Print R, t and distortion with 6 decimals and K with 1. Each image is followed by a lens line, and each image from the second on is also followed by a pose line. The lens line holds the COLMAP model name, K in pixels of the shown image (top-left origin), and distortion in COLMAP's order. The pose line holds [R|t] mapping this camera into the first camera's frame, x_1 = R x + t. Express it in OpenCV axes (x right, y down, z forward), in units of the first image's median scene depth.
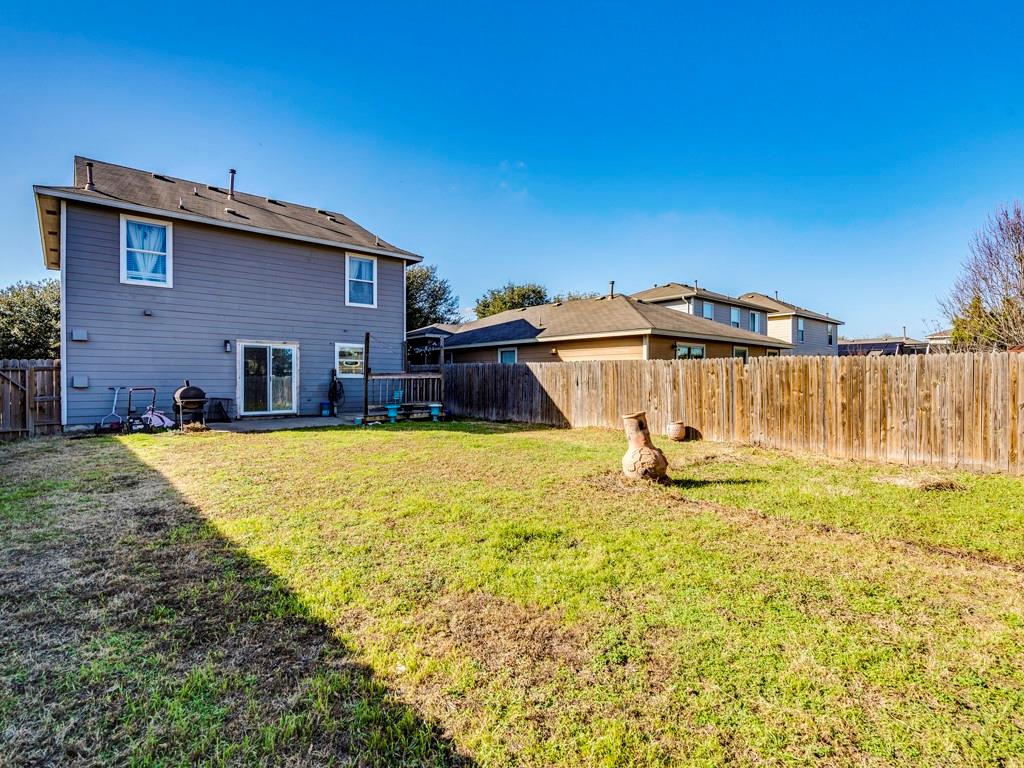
lens RADIAL K [[543.5, 0, 513.2], [0, 543.5, 373.2], [0, 0, 1]] dist [0.000327, 0.000421]
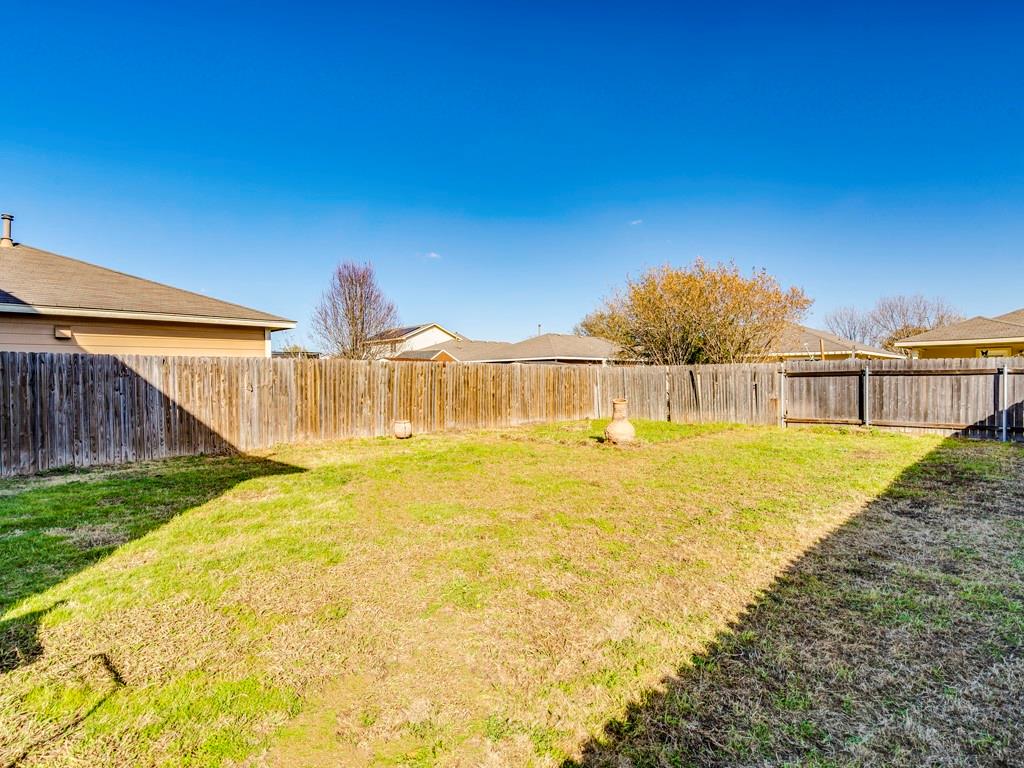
lens RADIAL K [[543.5, 0, 513.2], [0, 543.5, 373.2], [0, 0, 1]] dist [0.000327, 0.000421]
pose [[-0.117464, 0.008246, 0.993043, -0.778308], [0.003490, 0.999963, -0.007891, 0.006967], [-0.993071, 0.002539, -0.117489, 0.922918]]
